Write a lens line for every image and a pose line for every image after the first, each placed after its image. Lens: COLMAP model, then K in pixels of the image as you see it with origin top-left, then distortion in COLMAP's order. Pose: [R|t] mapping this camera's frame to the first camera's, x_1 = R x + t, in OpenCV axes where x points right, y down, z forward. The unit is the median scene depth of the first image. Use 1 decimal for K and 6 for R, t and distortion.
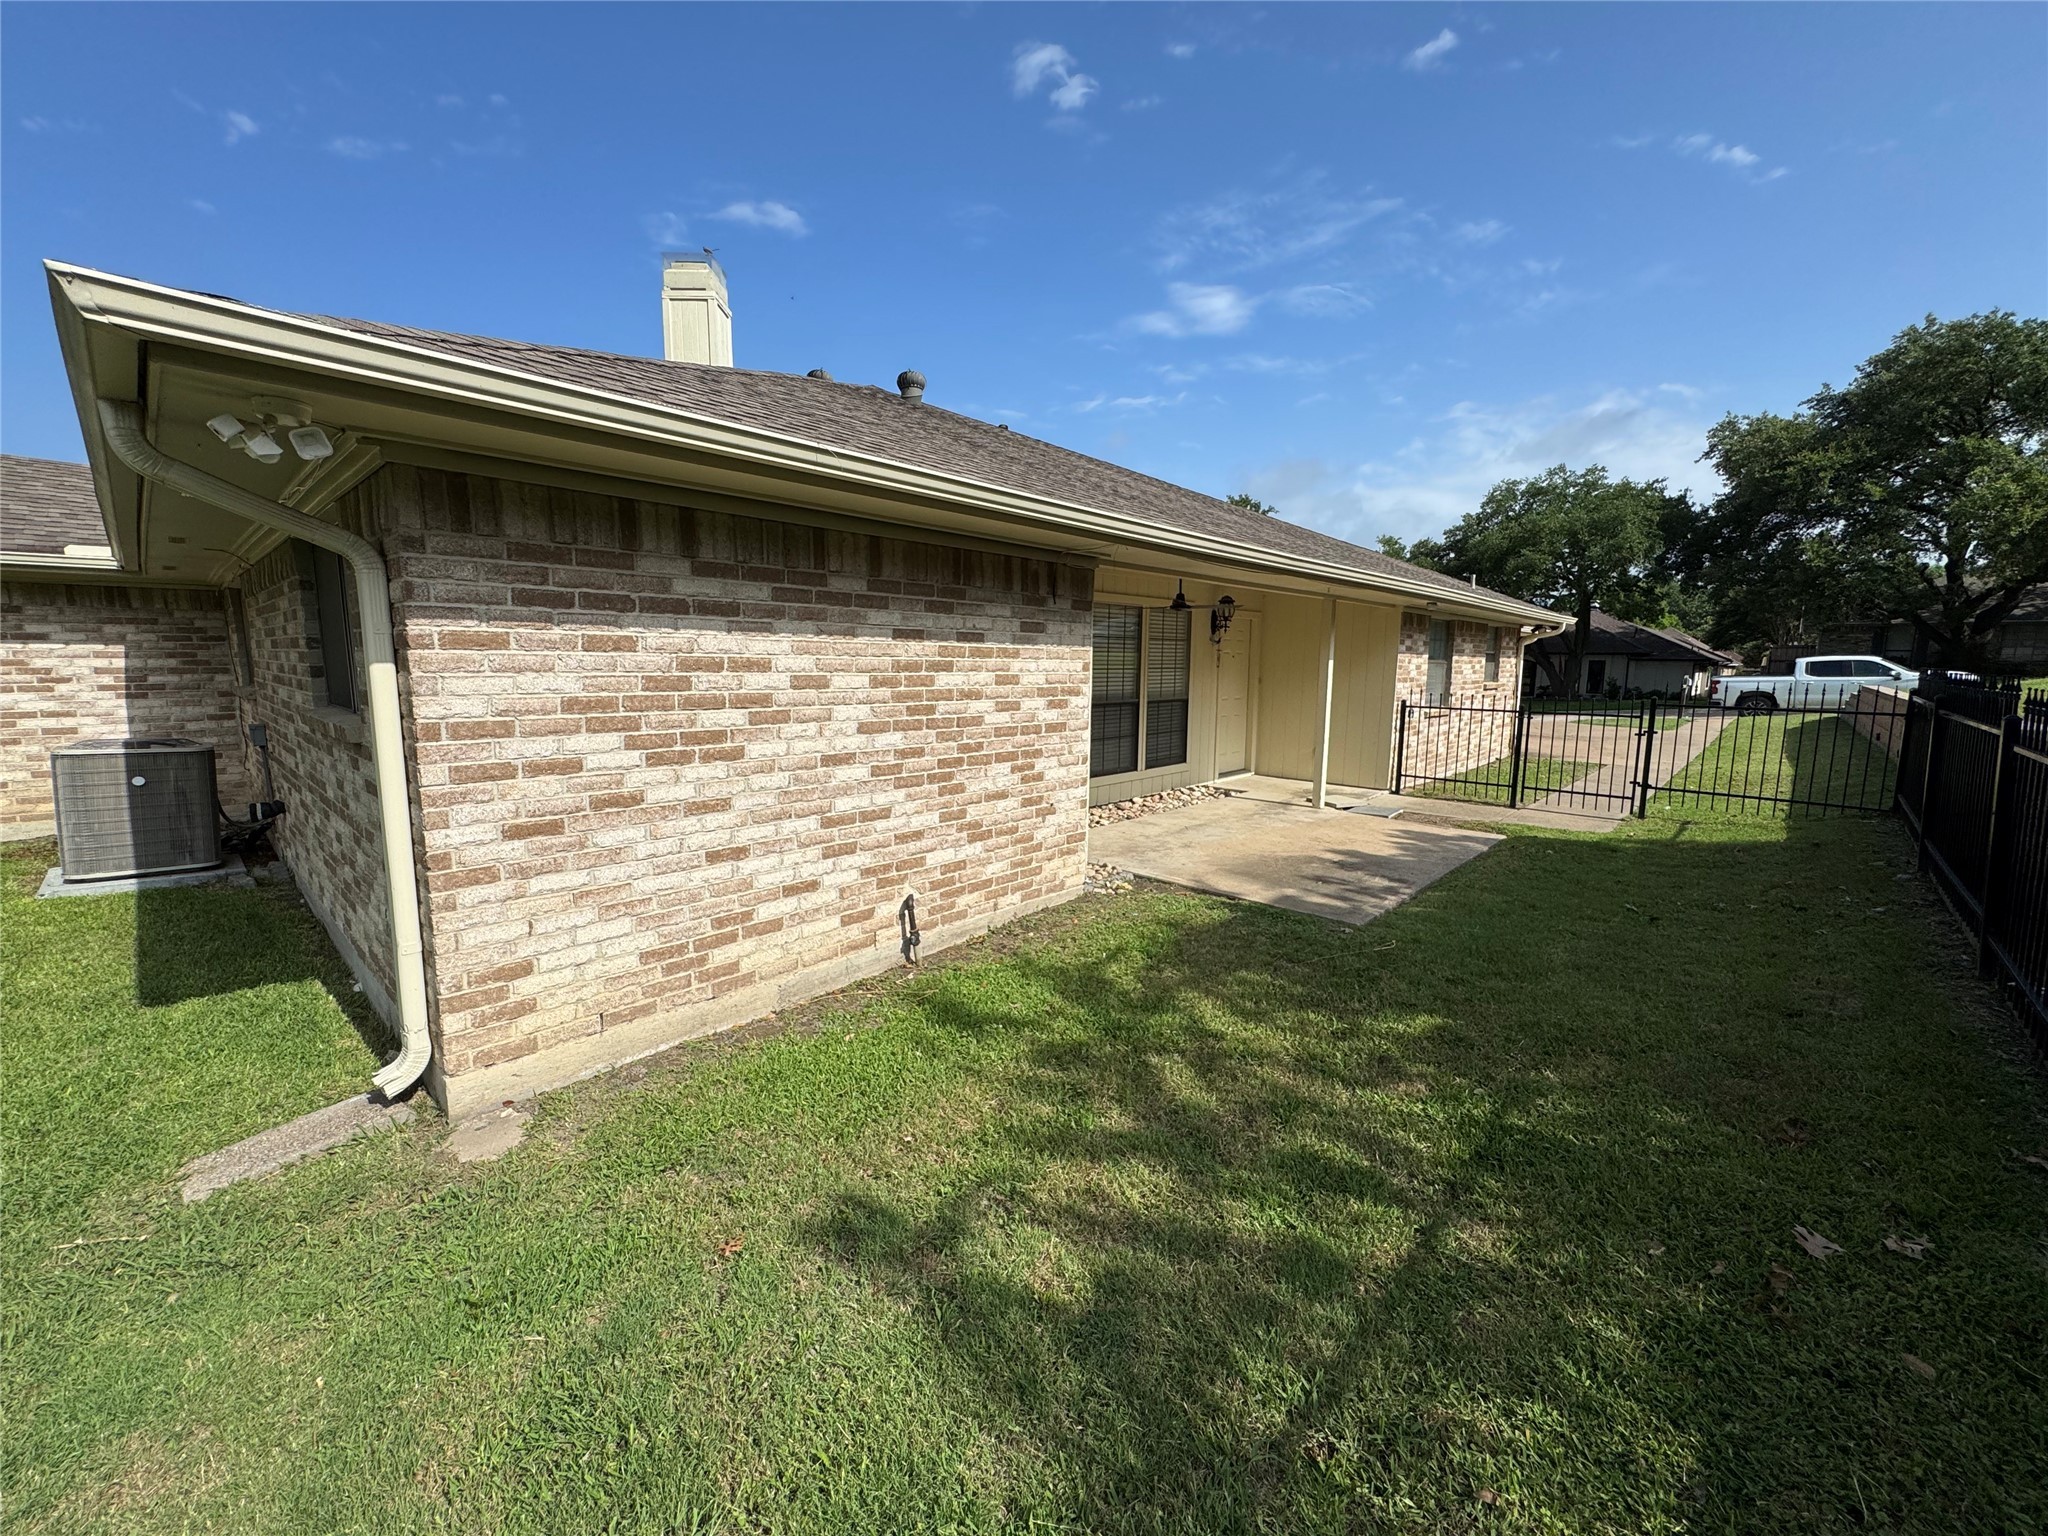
lens RADIAL K [[818.0, 0, 1025.2], [0, 818.0, 769.1], [0, 0, 1]] dist [-0.003492, 0.000523]
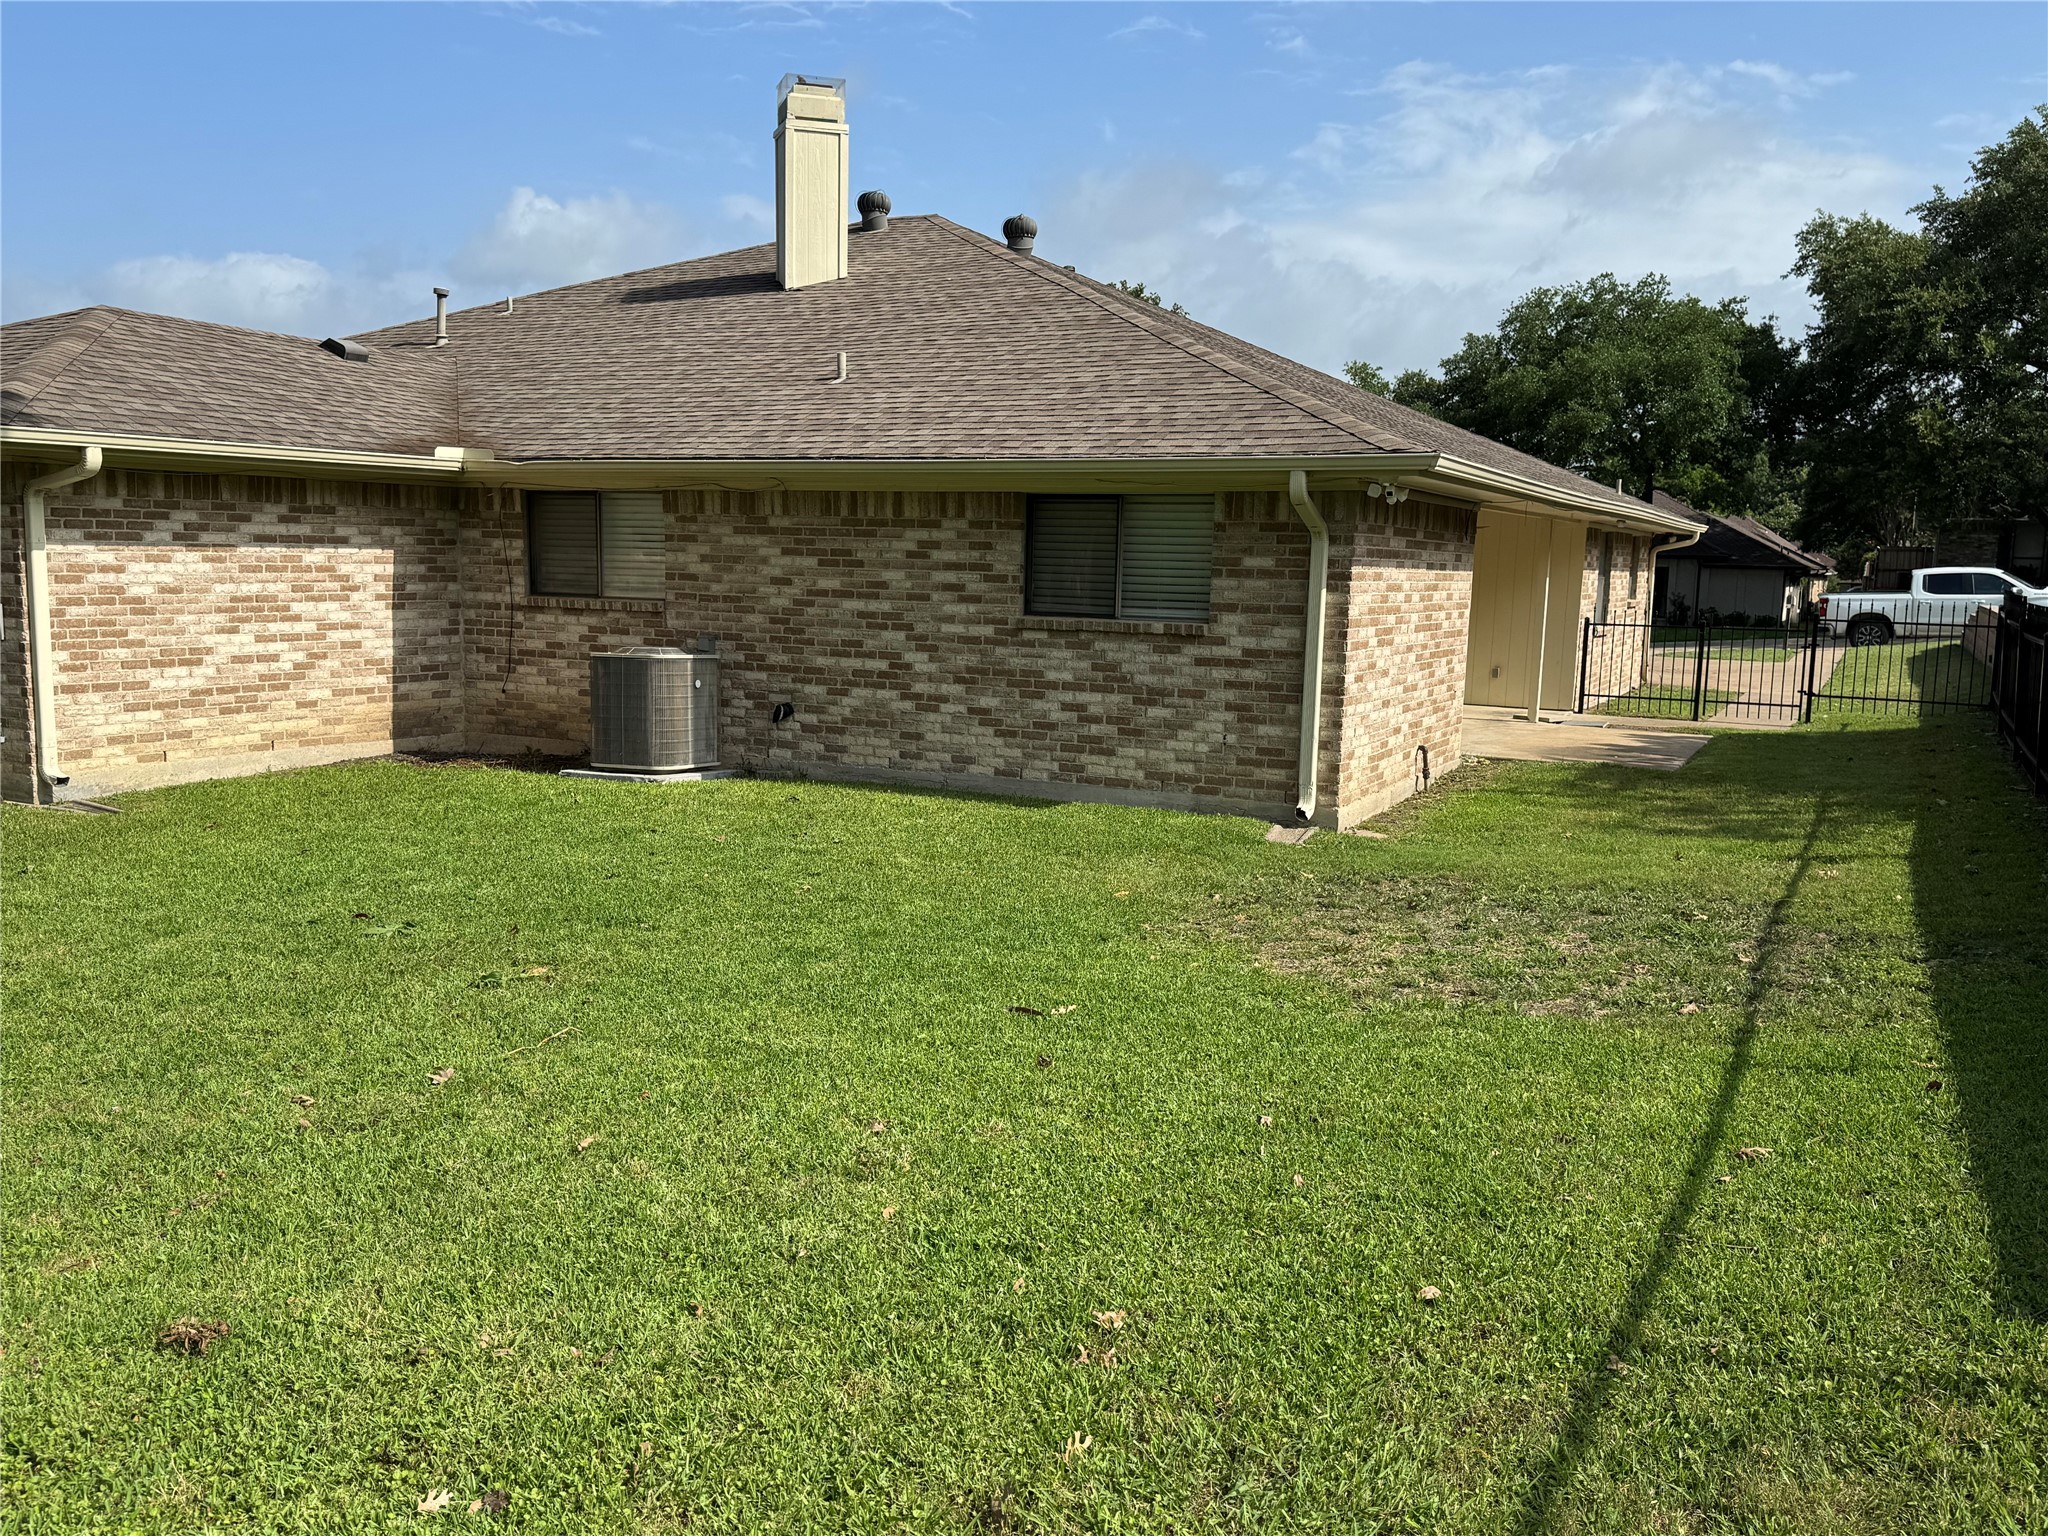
lens RADIAL K [[1697.8, 0, 1026.8], [0, 1697.8, 775.5], [0, 0, 1]] dist [0.043963, -0.040317]
pose [[0.960165, -0.023184, 0.278469, -0.530493], [0.023444, 0.999722, 0.002397, 0.059086], [-0.278448, 0.004227, 0.960442, -0.543657]]
